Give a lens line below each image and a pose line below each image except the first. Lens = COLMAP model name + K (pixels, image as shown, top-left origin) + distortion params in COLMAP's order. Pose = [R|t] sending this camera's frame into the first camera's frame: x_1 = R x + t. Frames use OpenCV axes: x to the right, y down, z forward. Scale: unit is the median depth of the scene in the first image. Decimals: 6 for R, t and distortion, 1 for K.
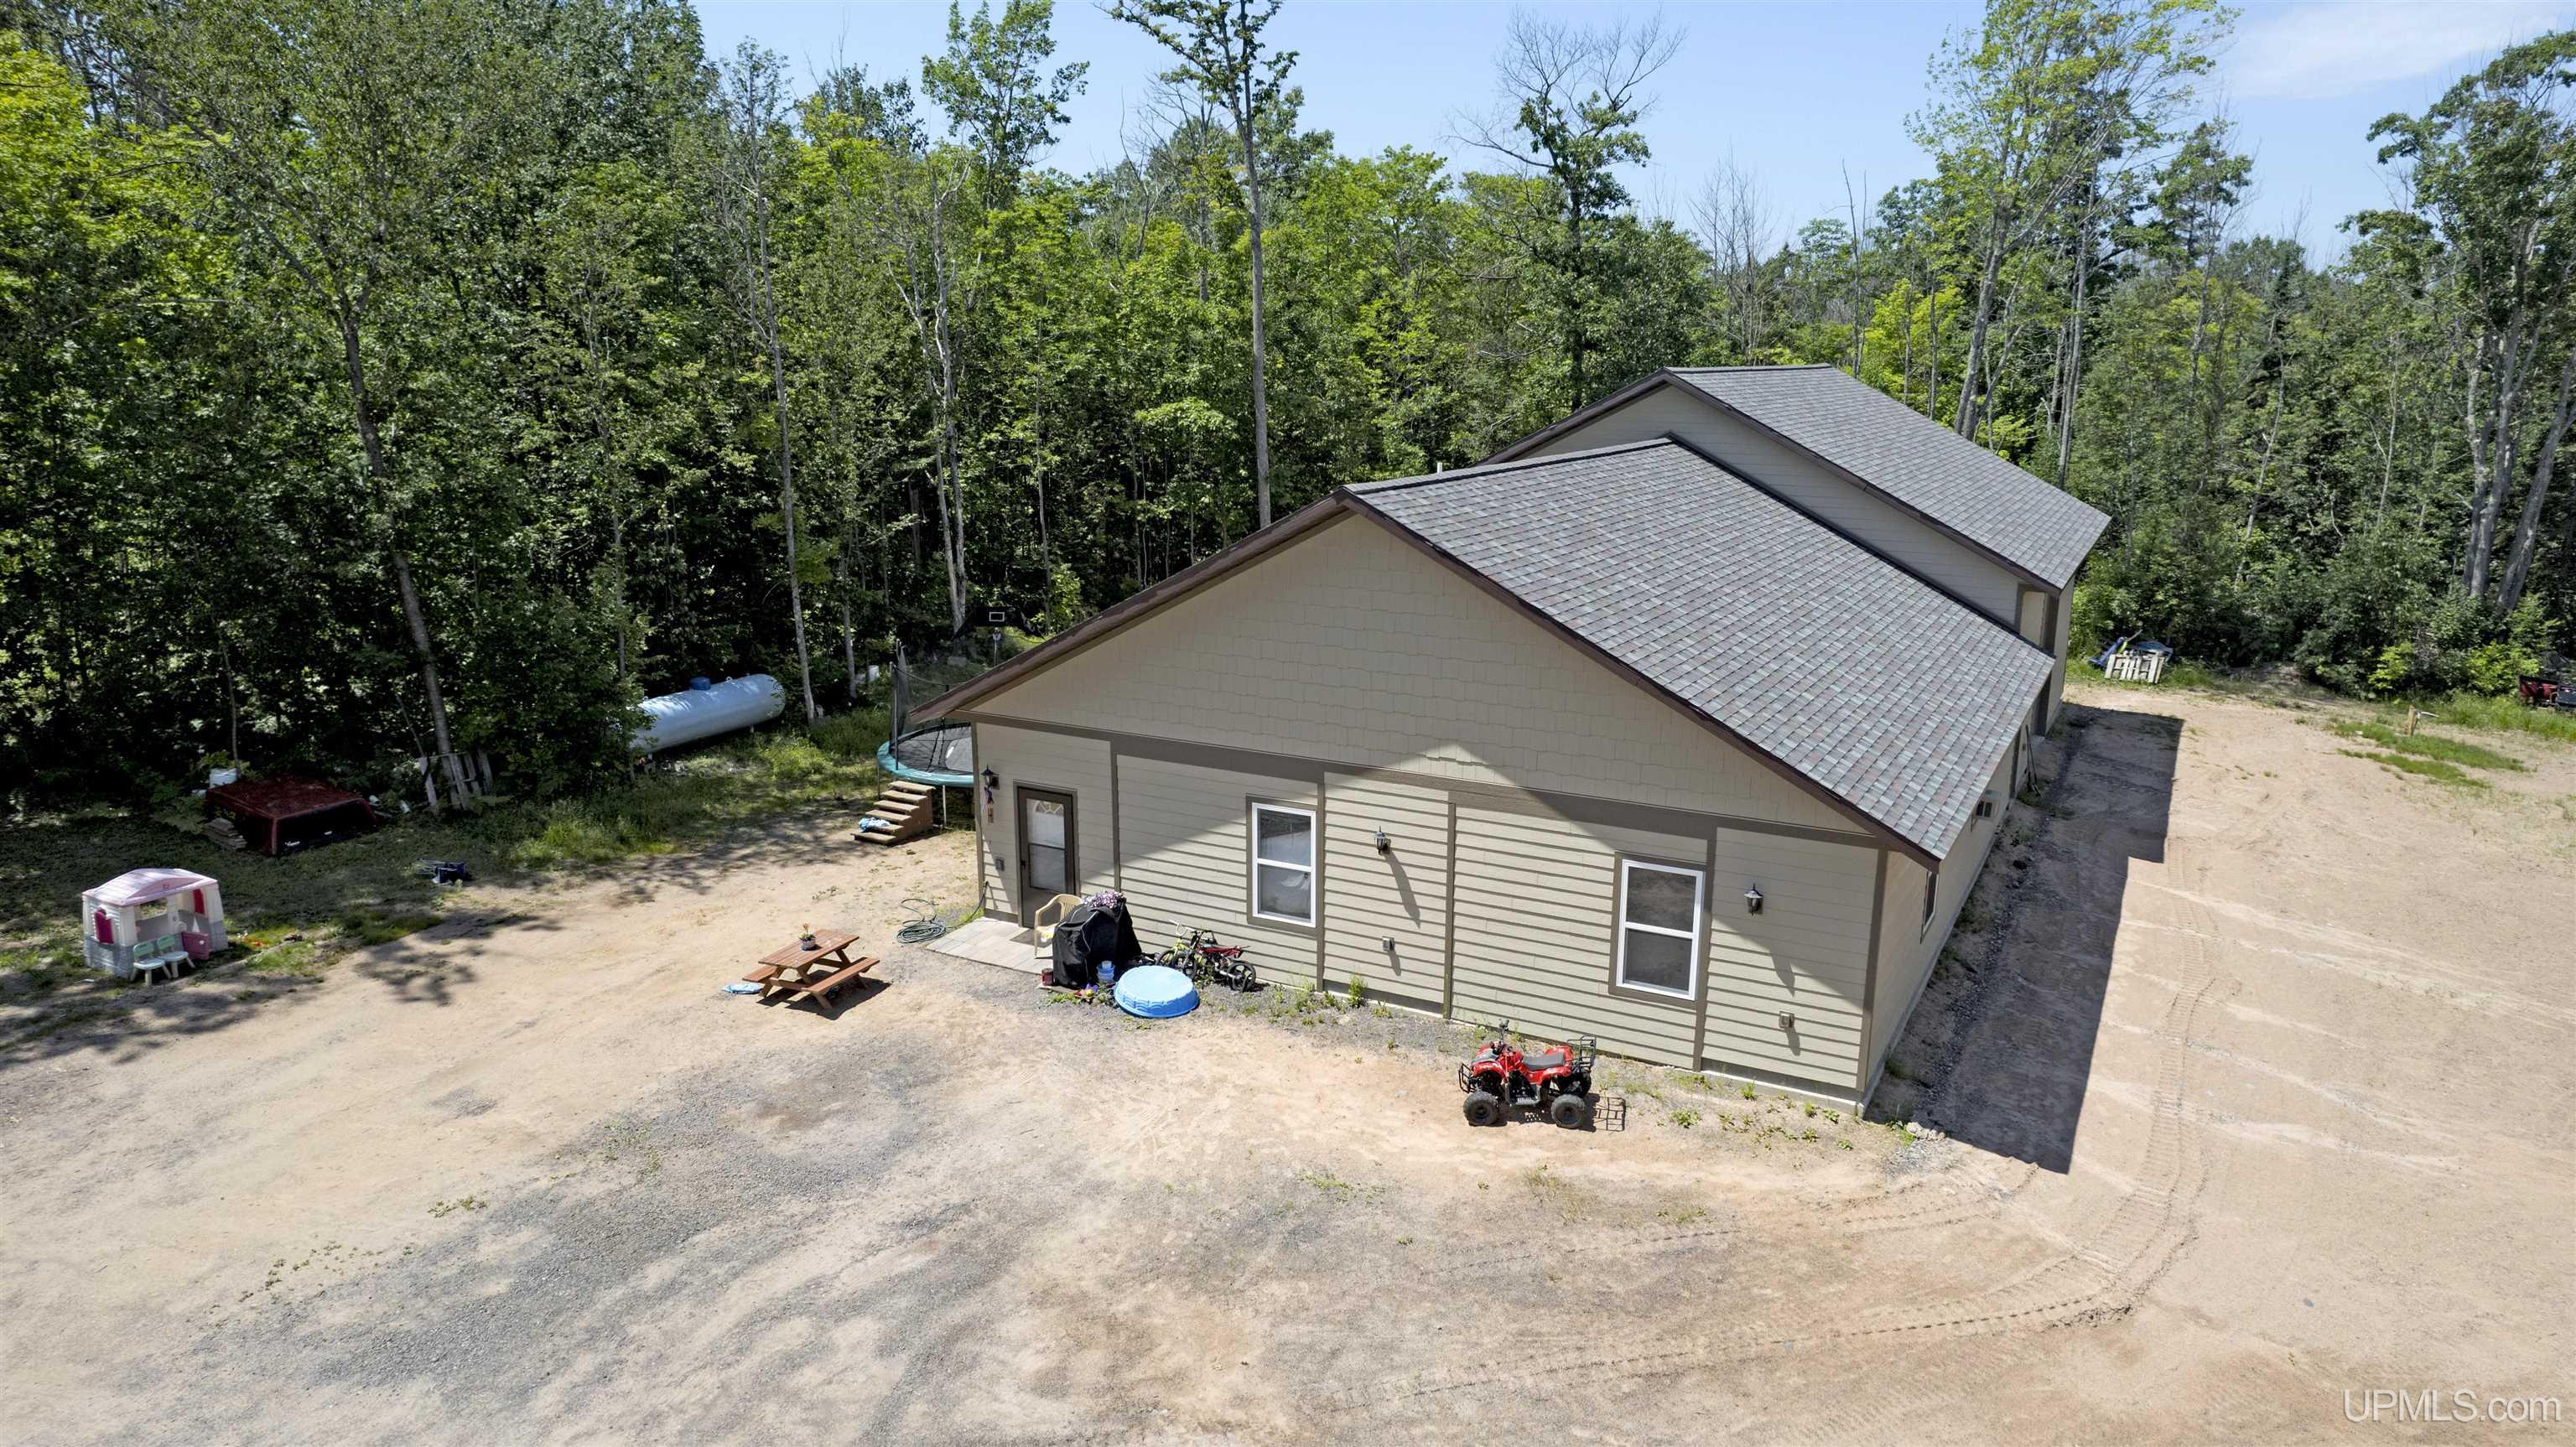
lens RADIAL K [[1660.1, 0, 1290.7], [0, 1660.1, 751.8], [0, 0, 1]] dist [-0.091337, 0.084953]
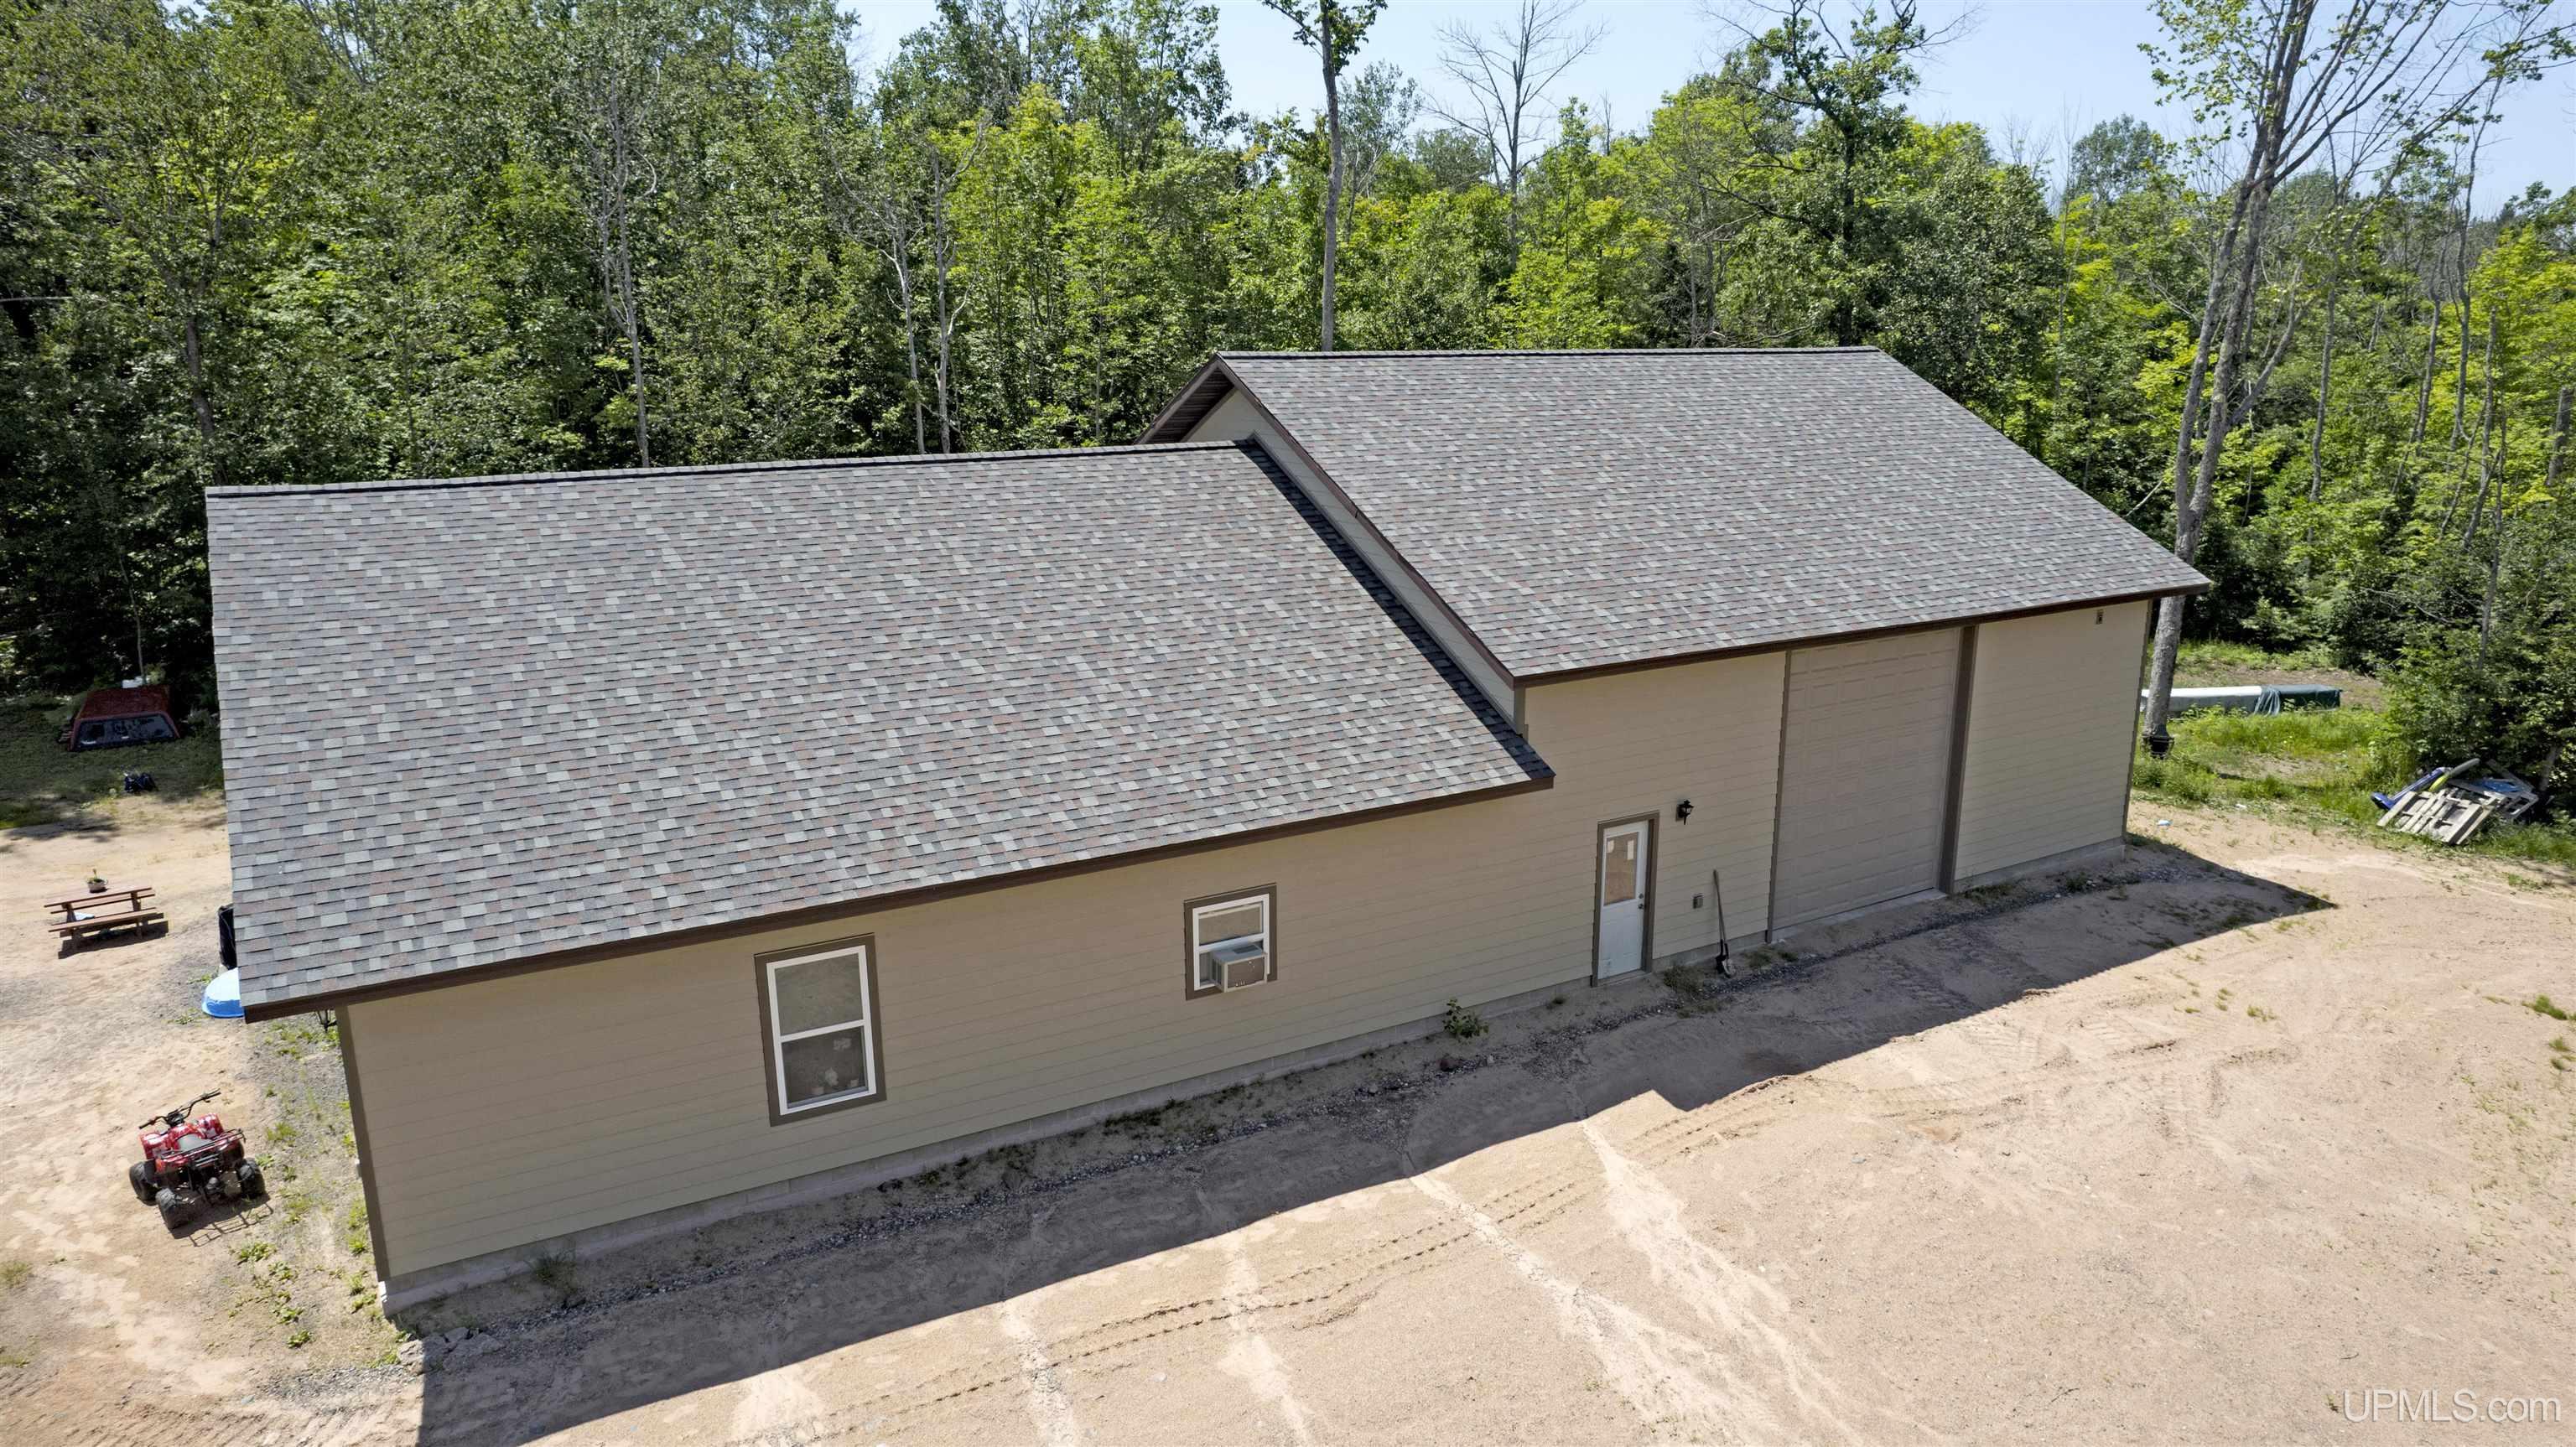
lens RADIAL K [[1660.1, 0, 1290.7], [0, 1660.1, 751.8], [0, 0, 1]] dist [-0.091337, 0.084953]
pose [[0.867835, 0.120299, -0.482070, 0.918067], [-0.115546, 0.992510, 0.039670, -0.107757], [0.483231, 0.021274, 0.875234, 0.451954]]
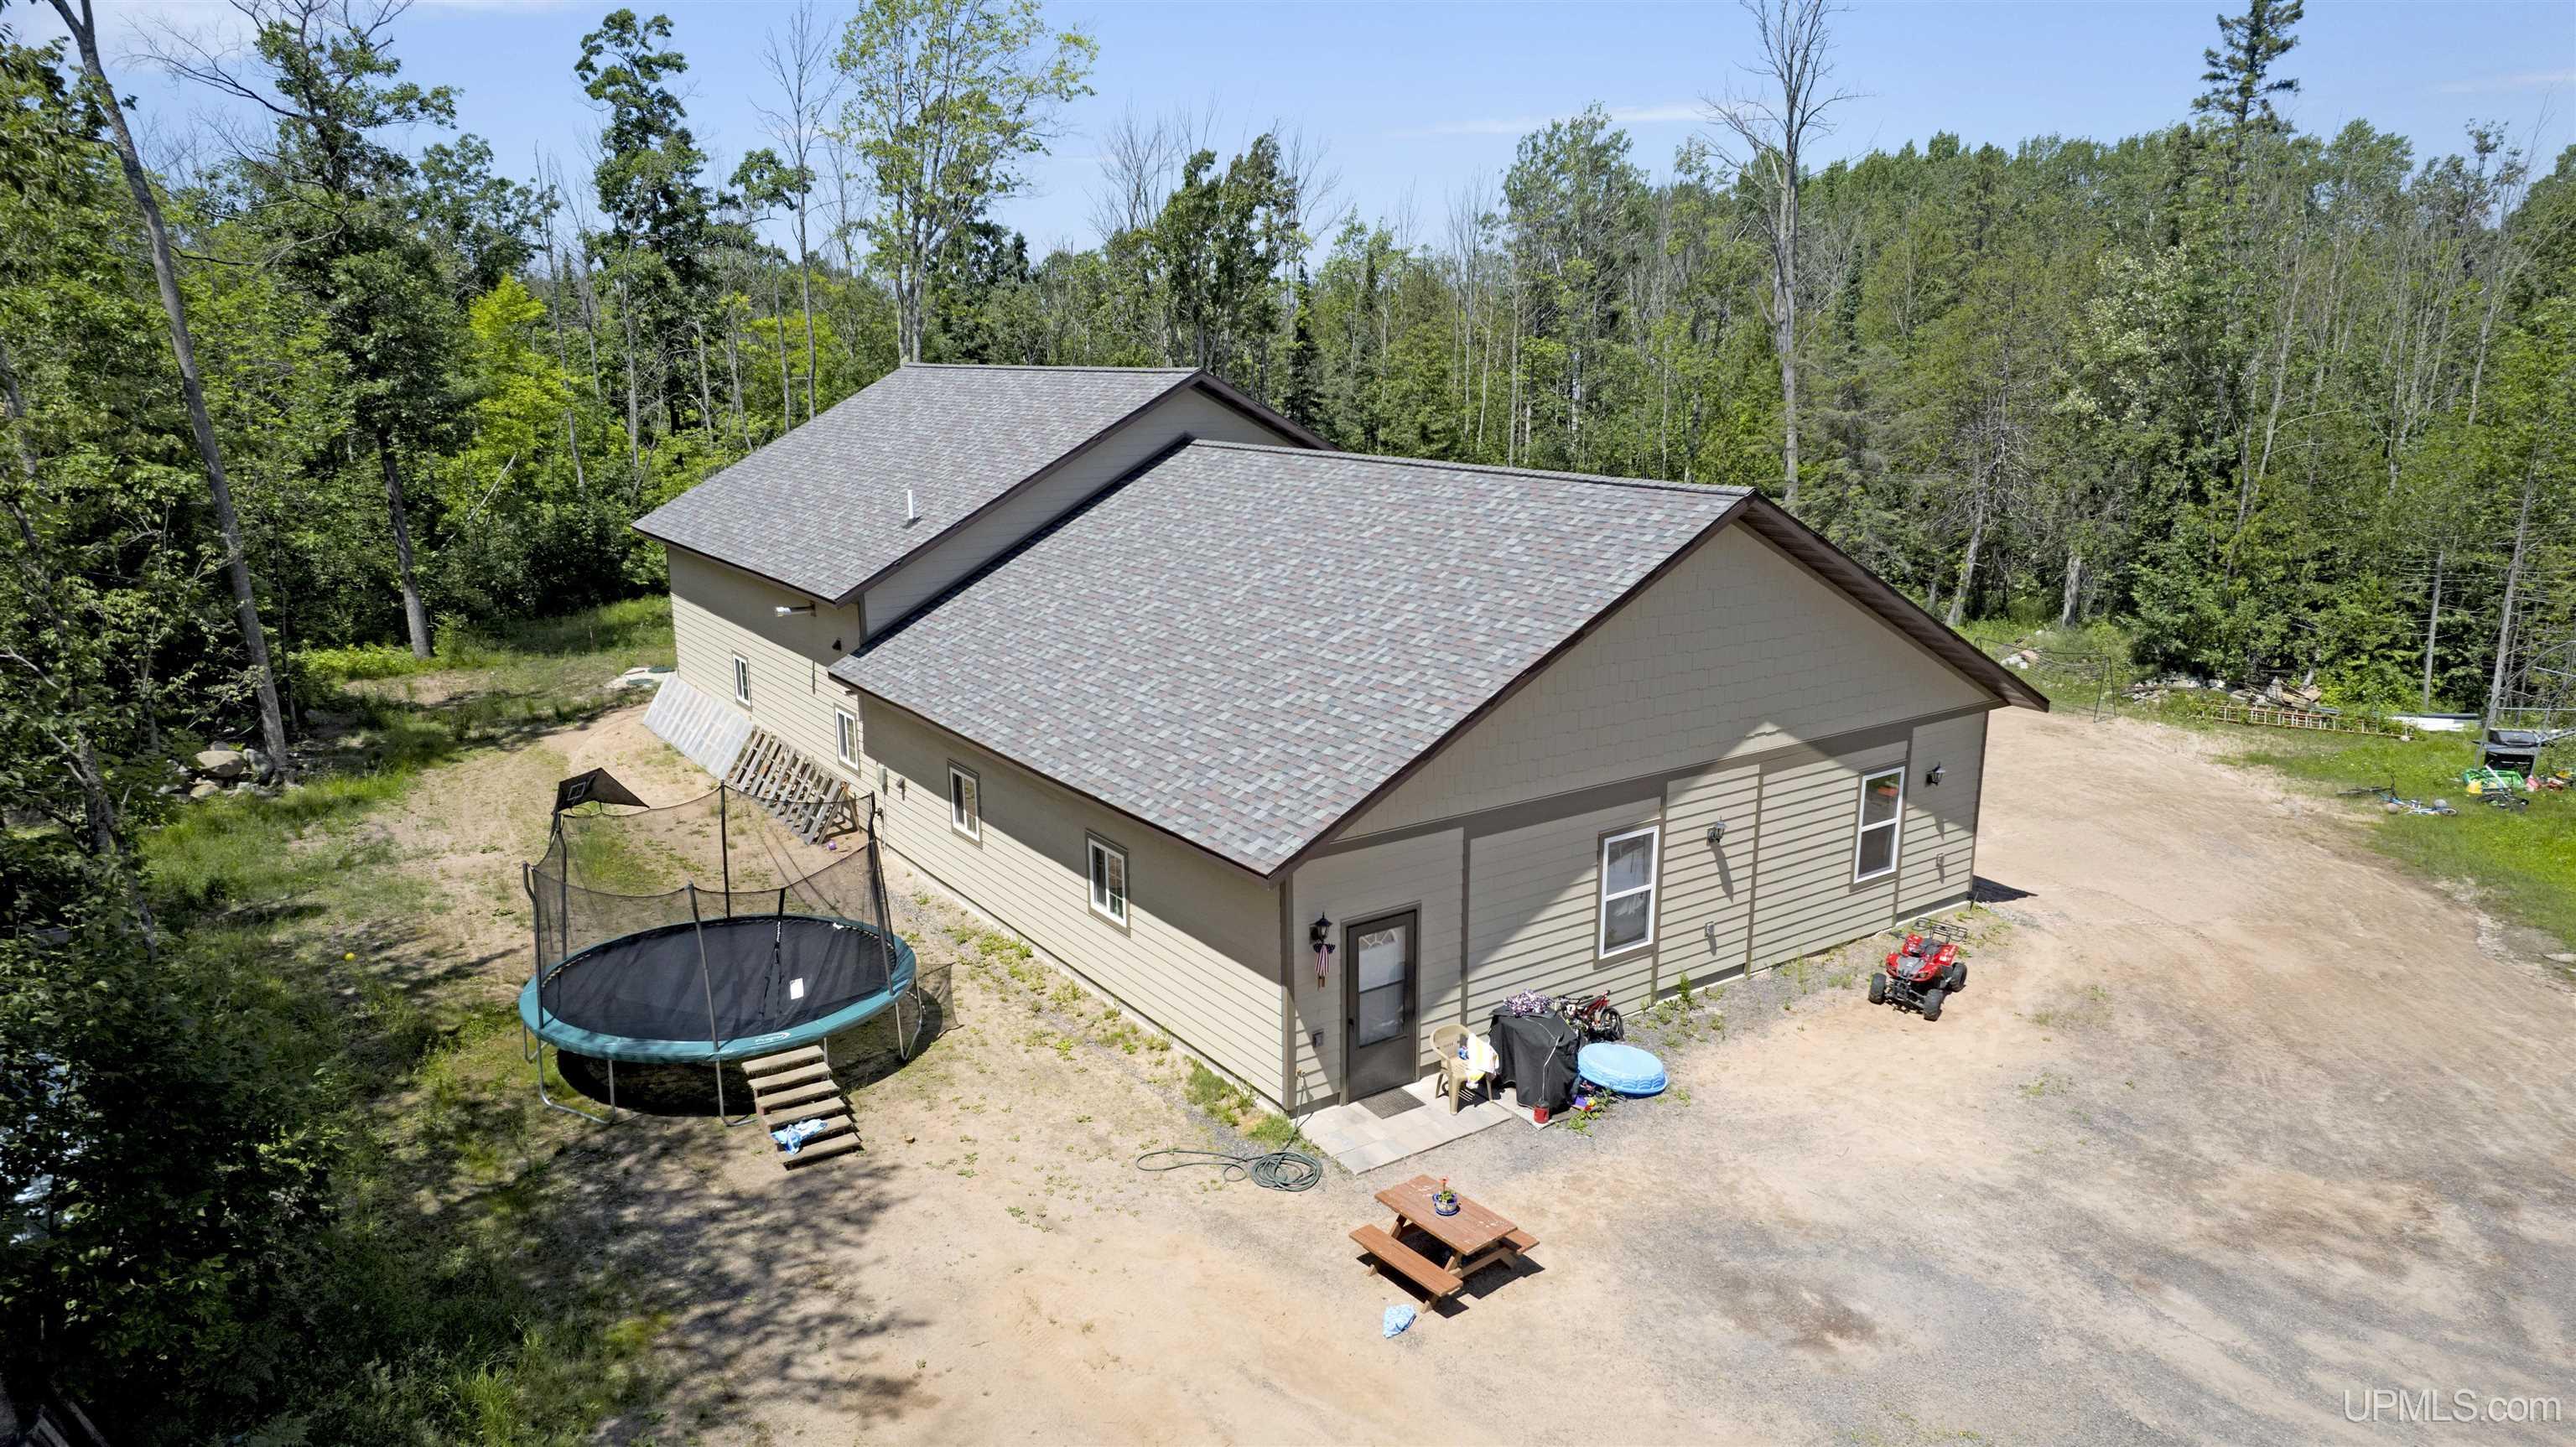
lens RADIAL K [[1660.1, 0, 1290.7], [0, 1660.1, 751.8], [0, 0, 1]] dist [-0.091337, 0.084953]
pose [[0.441455, -0.222694, 0.869210, -0.908448], [0.220942, 0.965864, 0.135245, -0.183612], [-0.869656, 0.132341, 0.475588, 0.711373]]
